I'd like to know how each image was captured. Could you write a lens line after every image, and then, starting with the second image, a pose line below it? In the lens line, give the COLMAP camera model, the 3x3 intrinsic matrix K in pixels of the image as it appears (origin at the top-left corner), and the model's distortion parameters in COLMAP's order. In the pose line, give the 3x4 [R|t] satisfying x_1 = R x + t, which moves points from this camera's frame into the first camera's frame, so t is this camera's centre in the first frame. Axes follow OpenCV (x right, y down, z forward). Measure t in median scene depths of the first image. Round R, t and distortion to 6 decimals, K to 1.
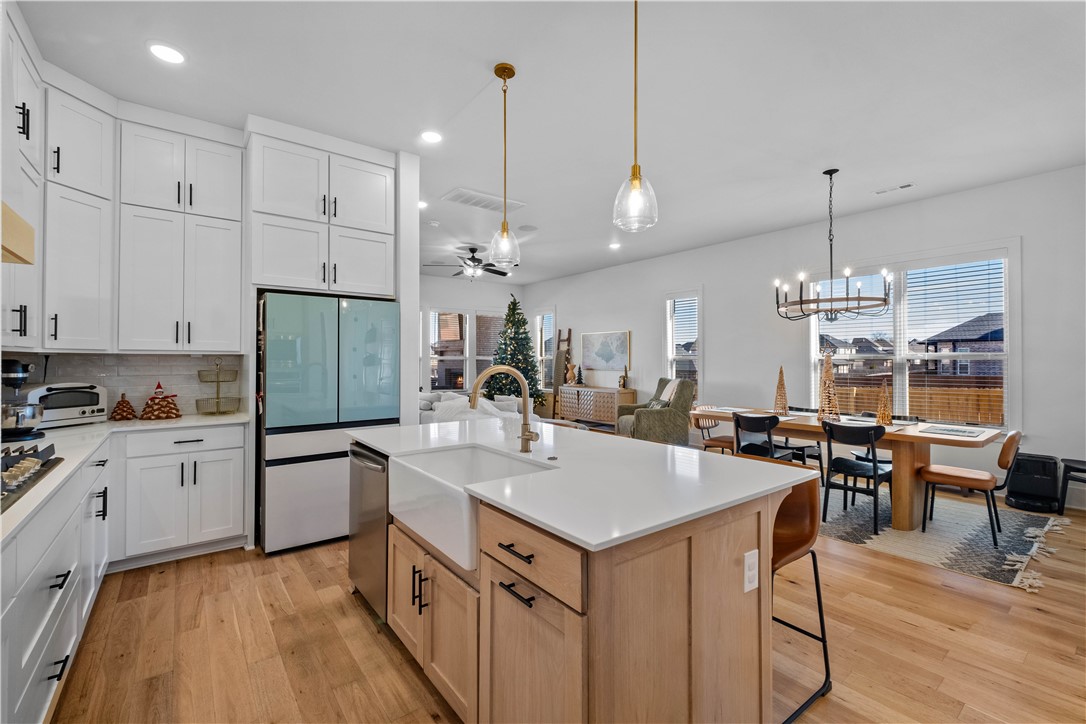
lens RADIAL K [[473.5, 0, 543.0], [0, 473.5, 362.0], [0, 0, 1]] dist [-0.002493, -0.000376]
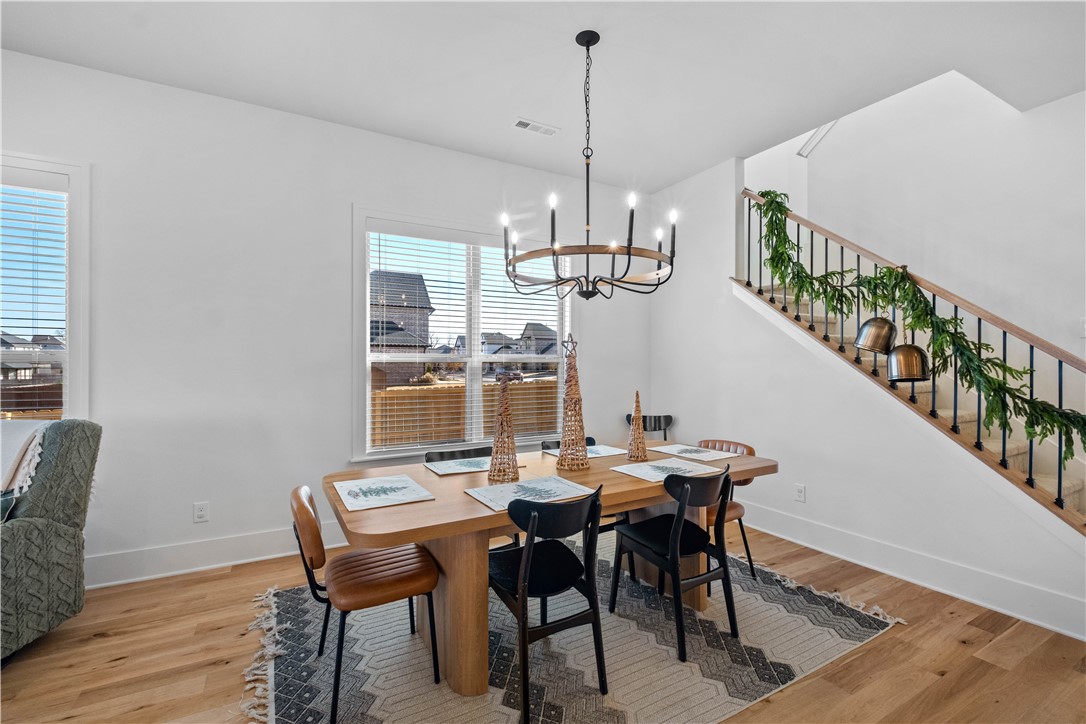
lens RADIAL K [[473.5, 0, 543.0], [0, 473.5, 362.0], [0, 0, 1]] dist [-0.002493, -0.000376]
pose [[0.132864, 0.001933, 0.991132, 0.028976], [0.002038, 0.999995, -0.002223, -0.005665], [-0.991132, 0.002316, 0.132859, 0.978579]]
